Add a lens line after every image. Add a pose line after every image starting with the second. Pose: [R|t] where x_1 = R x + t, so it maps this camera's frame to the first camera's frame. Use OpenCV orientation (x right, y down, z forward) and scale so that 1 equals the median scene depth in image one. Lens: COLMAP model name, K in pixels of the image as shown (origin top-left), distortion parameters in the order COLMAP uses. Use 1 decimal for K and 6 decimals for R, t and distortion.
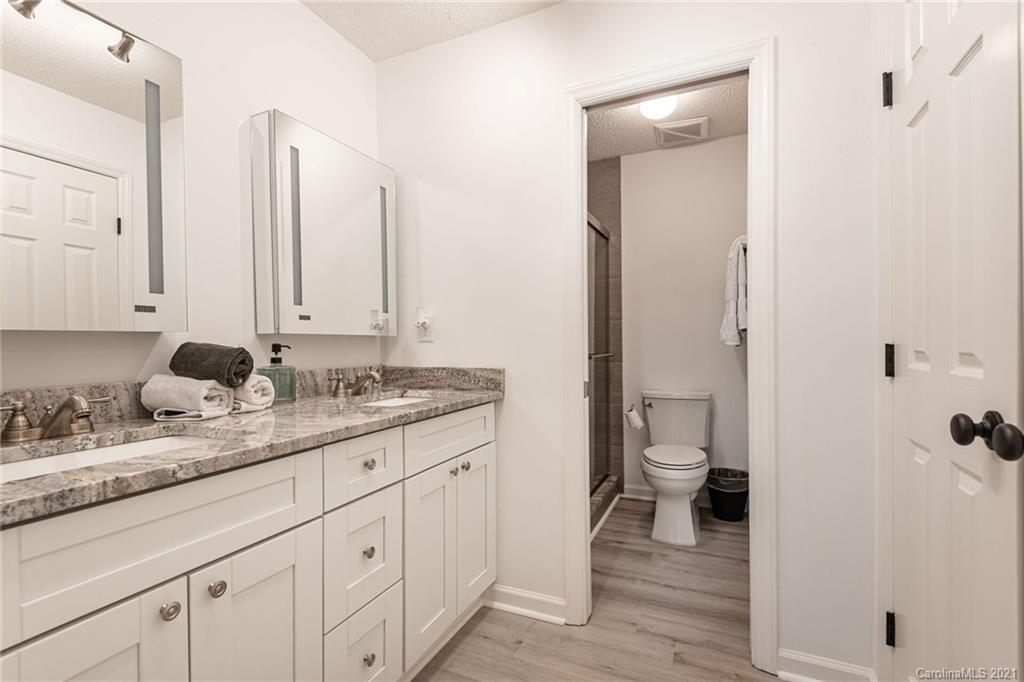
lens RADIAL K [[466.9, 0, 509.0], [0, 466.9, 345.4], [0, 0, 1]] dist [-0.001597, -0.000763]
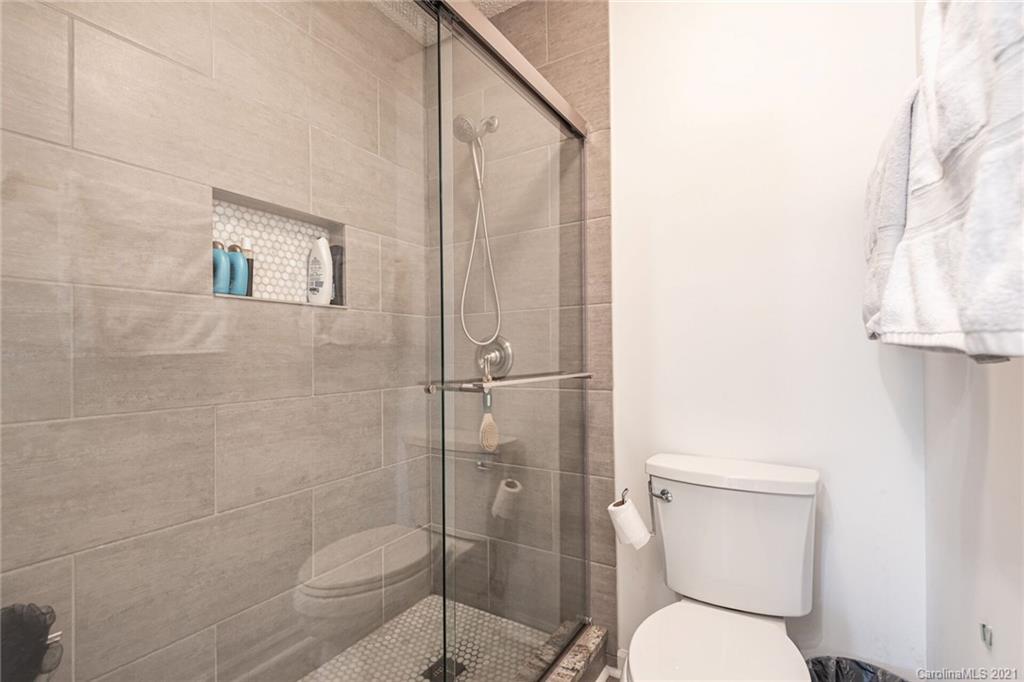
lens RADIAL K [[466.9, 0, 516.7], [0, 466.9, 342.4], [0, 0, 1]] dist [-0.001597, -0.000763]
pose [[0.994348, 0.000257, -0.106174, 0.194301], [-0.002160, 0.999839, -0.017814, -0.004816], [0.106152, 0.017943, 0.994188, 0.510119]]
